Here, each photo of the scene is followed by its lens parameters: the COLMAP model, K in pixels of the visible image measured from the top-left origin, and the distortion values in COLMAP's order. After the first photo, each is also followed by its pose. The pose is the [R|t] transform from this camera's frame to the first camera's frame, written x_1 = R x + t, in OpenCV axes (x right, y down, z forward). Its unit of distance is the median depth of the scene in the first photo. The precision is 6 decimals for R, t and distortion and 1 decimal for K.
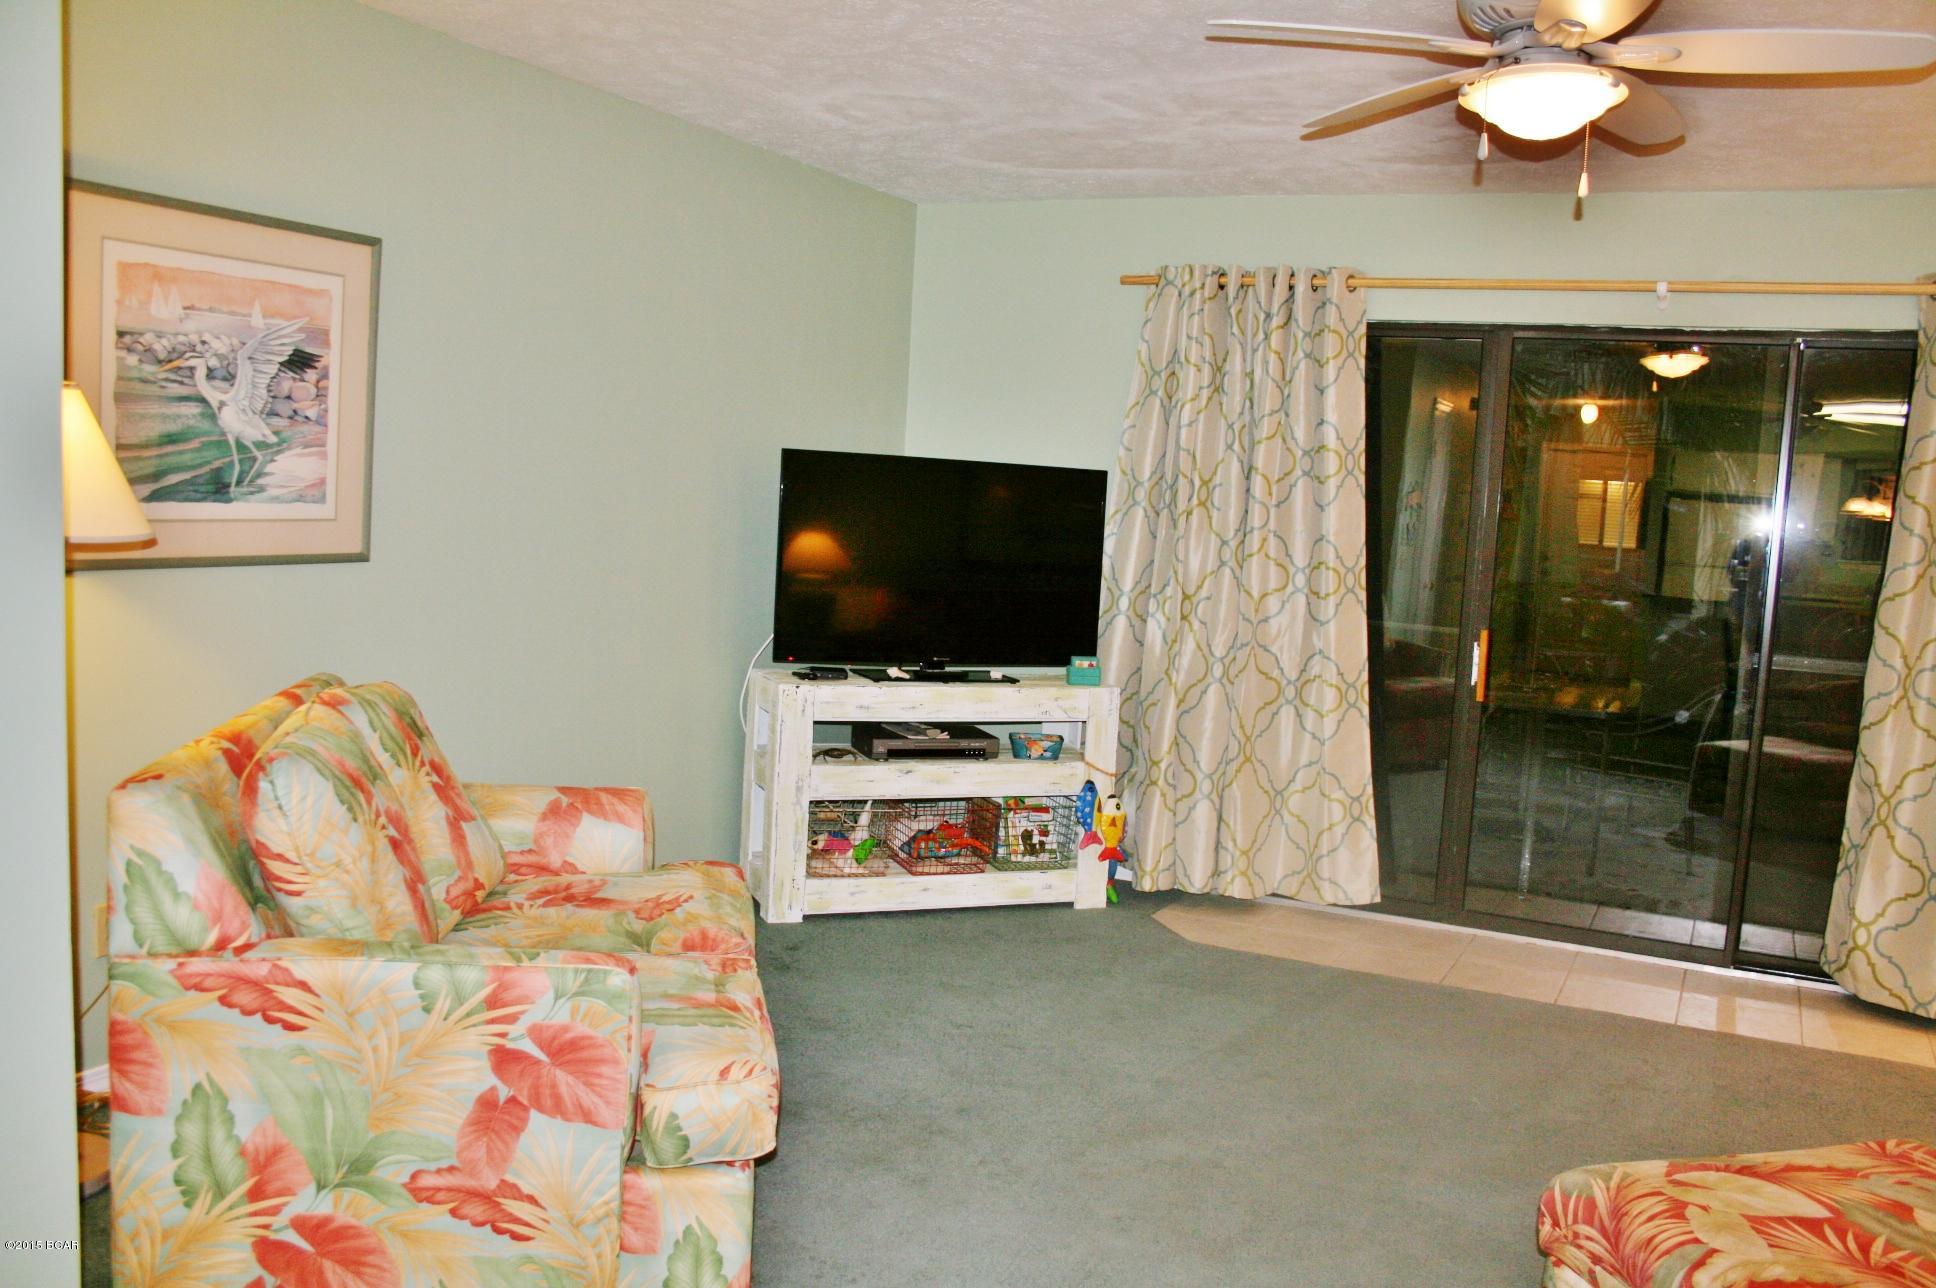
lens RADIAL K [[1650.2, 0, 975.7], [0, 1650.2, 655.9], [0, 0, 1]] dist [-0.118065, 0.111214]
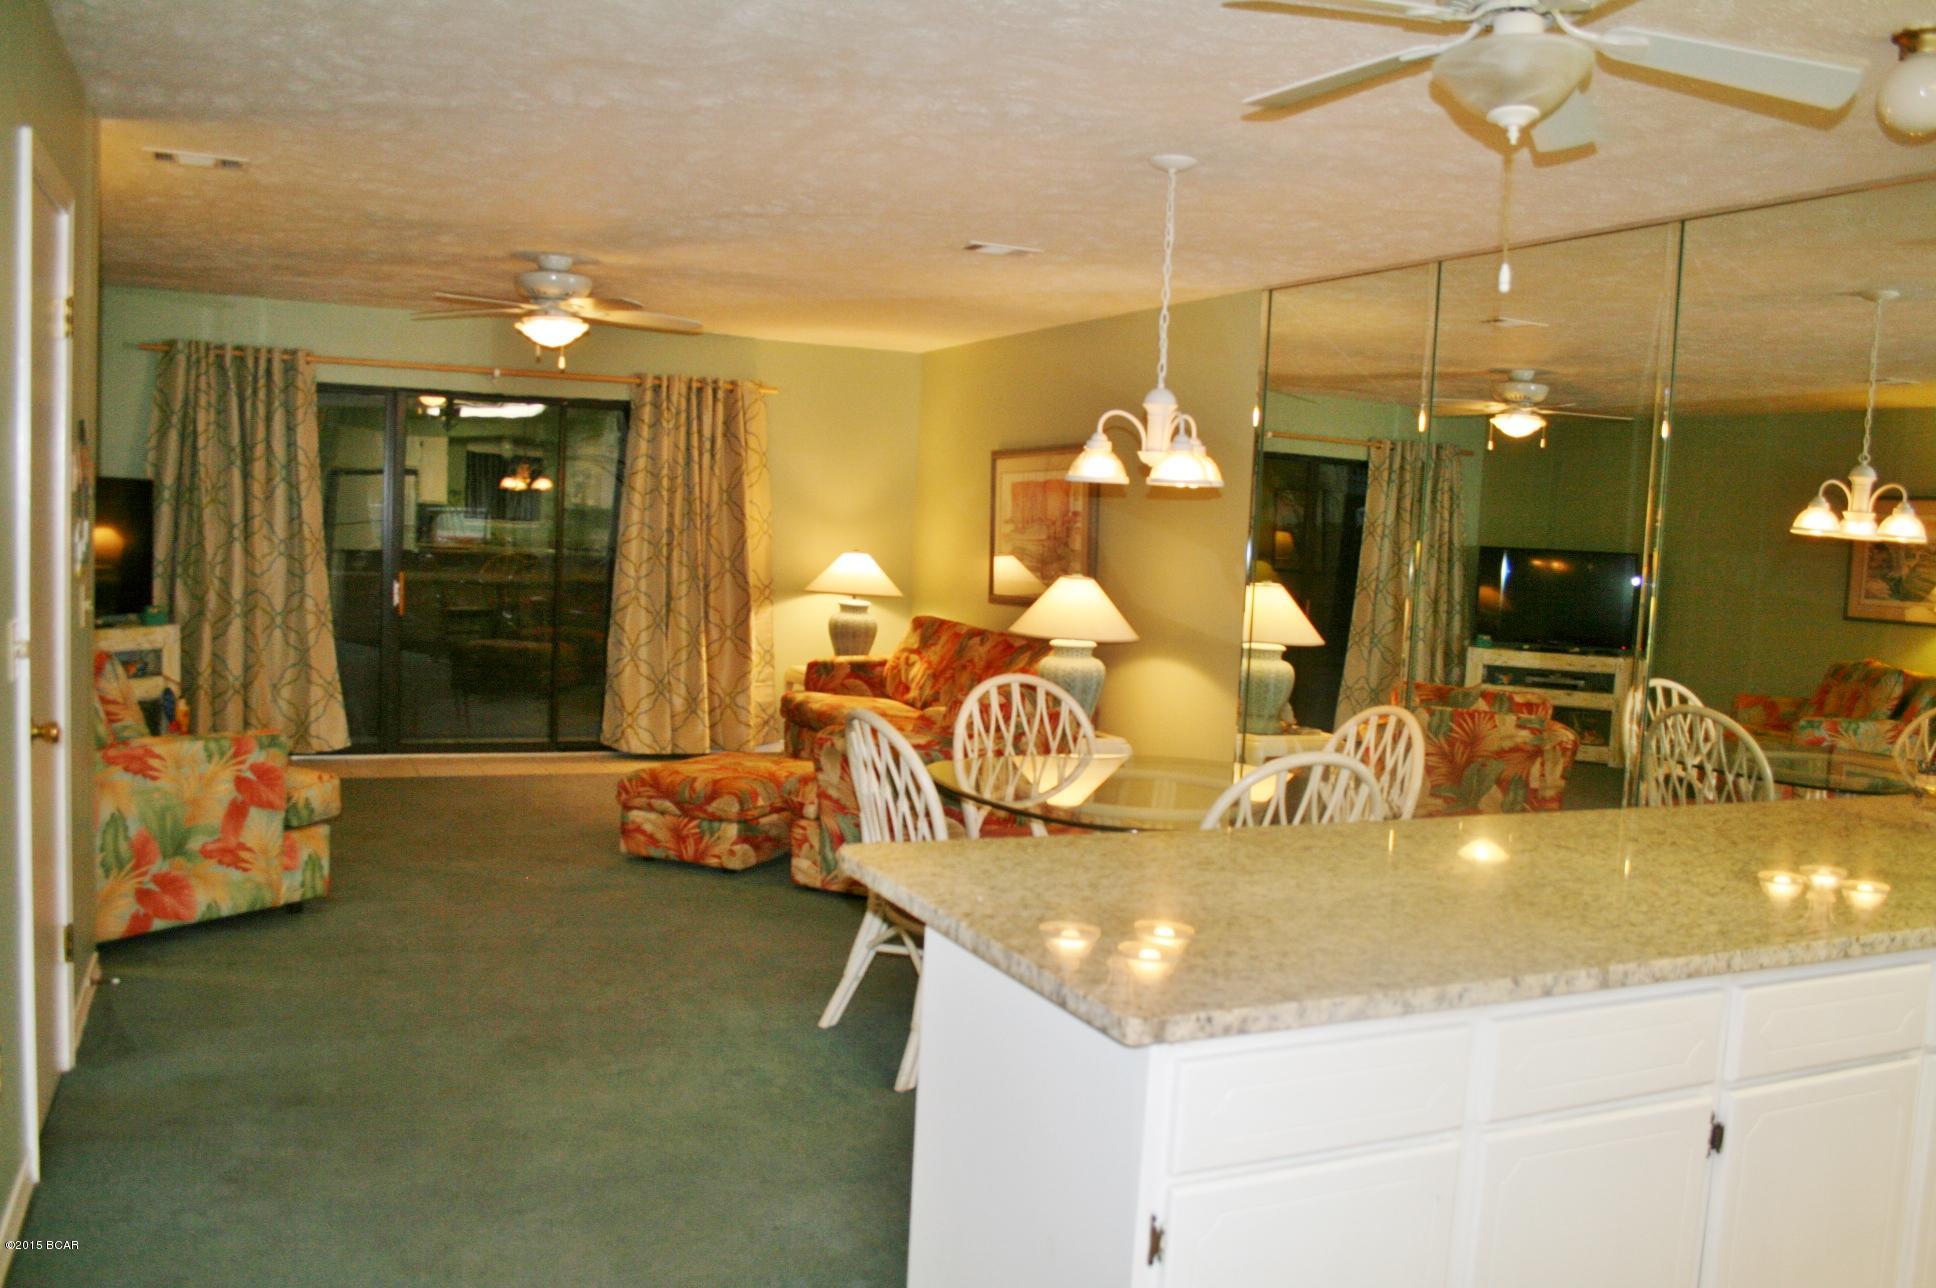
lens RADIAL K [[1650.2, 0, 966.5], [0, 1650.2, 642.4], [0, 0, 1]] dist [-0.118065, 0.111214]
pose [[0.642029, -0.089547, 0.761433, -0.914515], [0.075733, 0.995706, 0.053241, 0.017555], [-0.762931, 0.023483, 0.646054, -0.789243]]
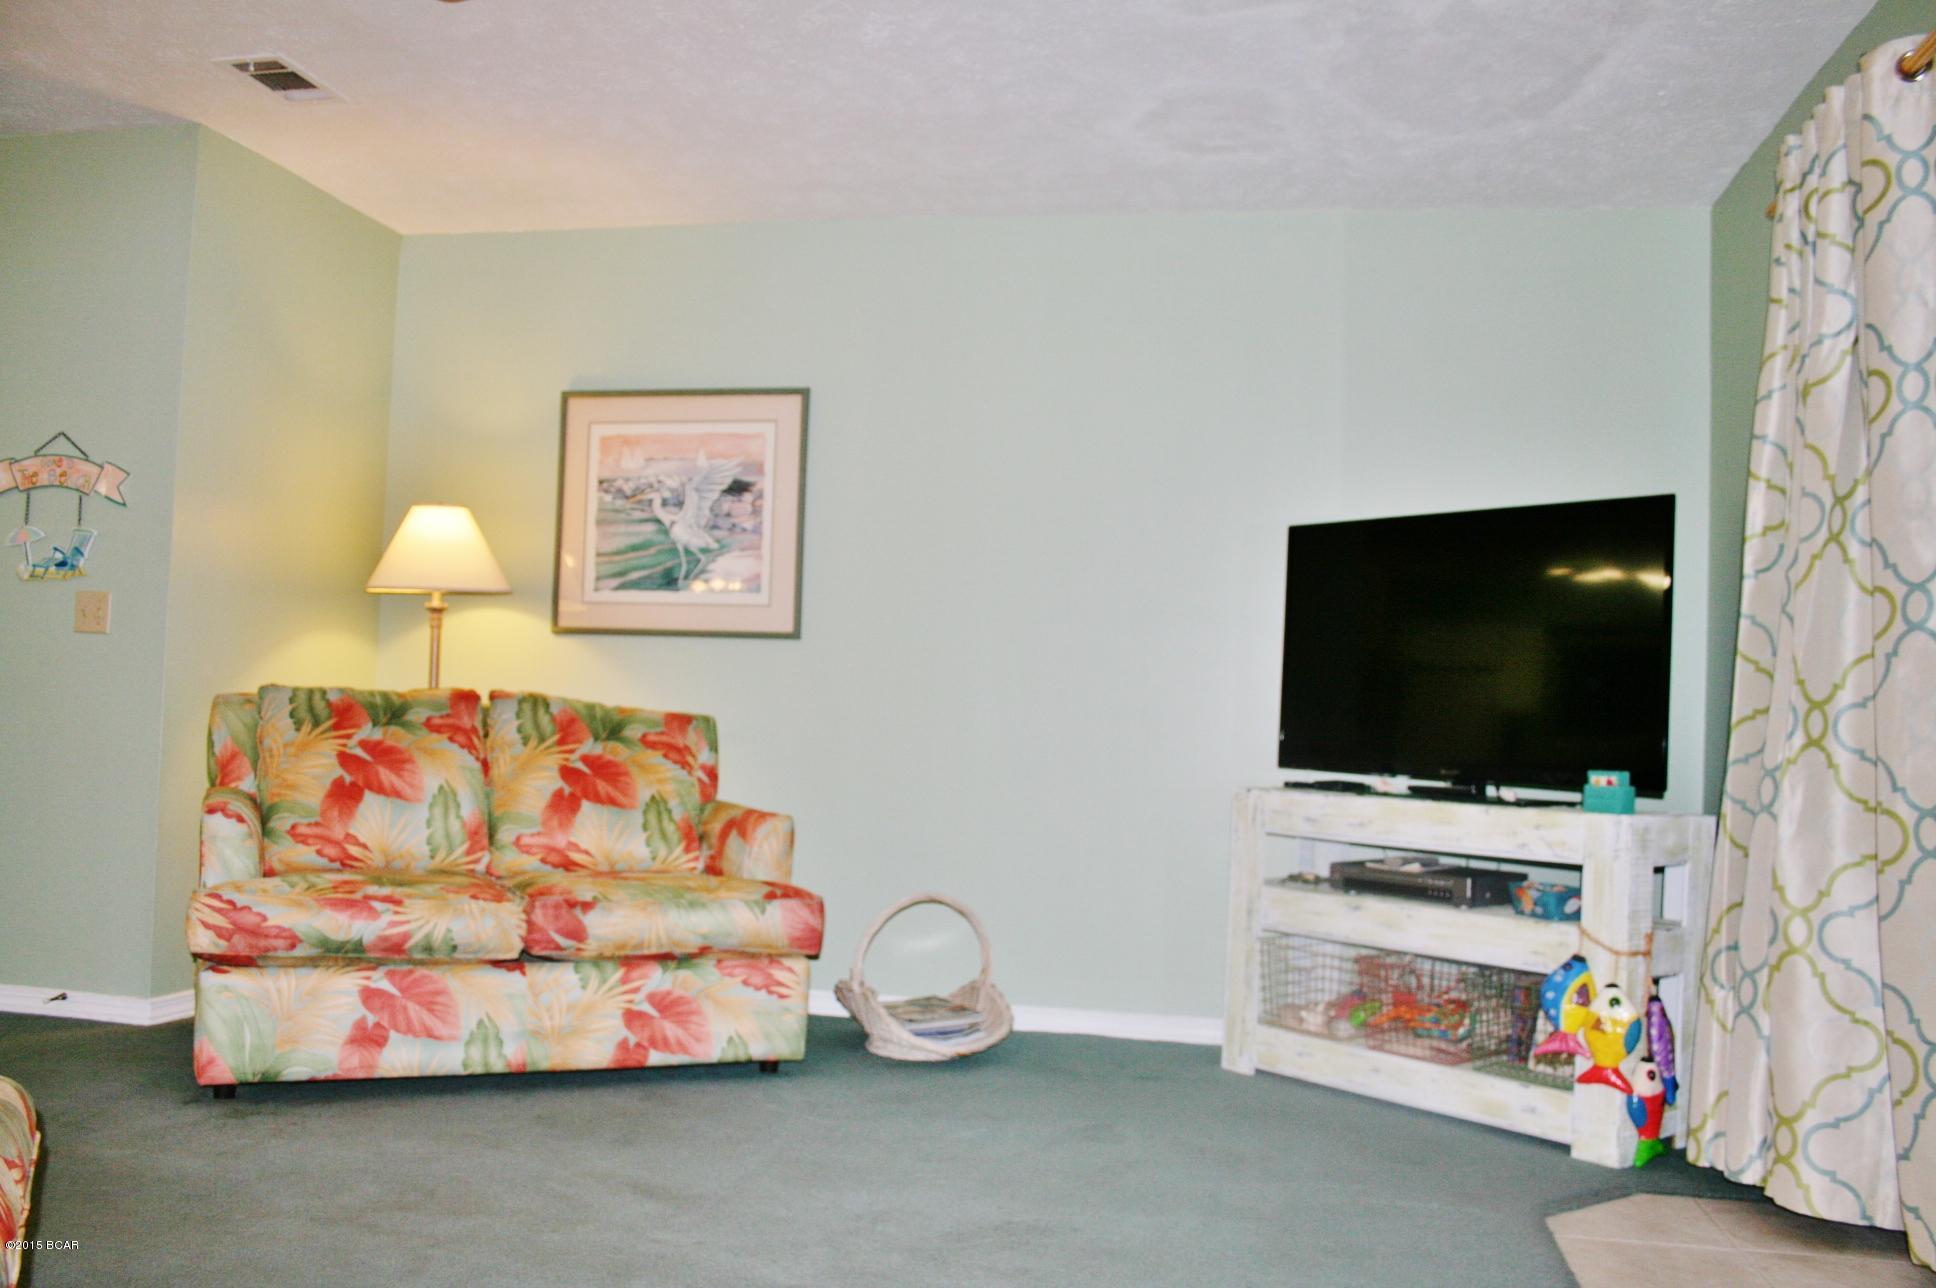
lens RADIAL K [[1650.2, 0, 968.8], [0, 1650.2, 638.3], [0, 0, 1]] dist [-0.118065, 0.111214]
pose [[0.255863, -0.096328, -0.961902, 0.973179], [-0.125497, 0.983293, -0.131852, 0.101890], [0.958533, 0.154452, 0.239499, 0.902132]]
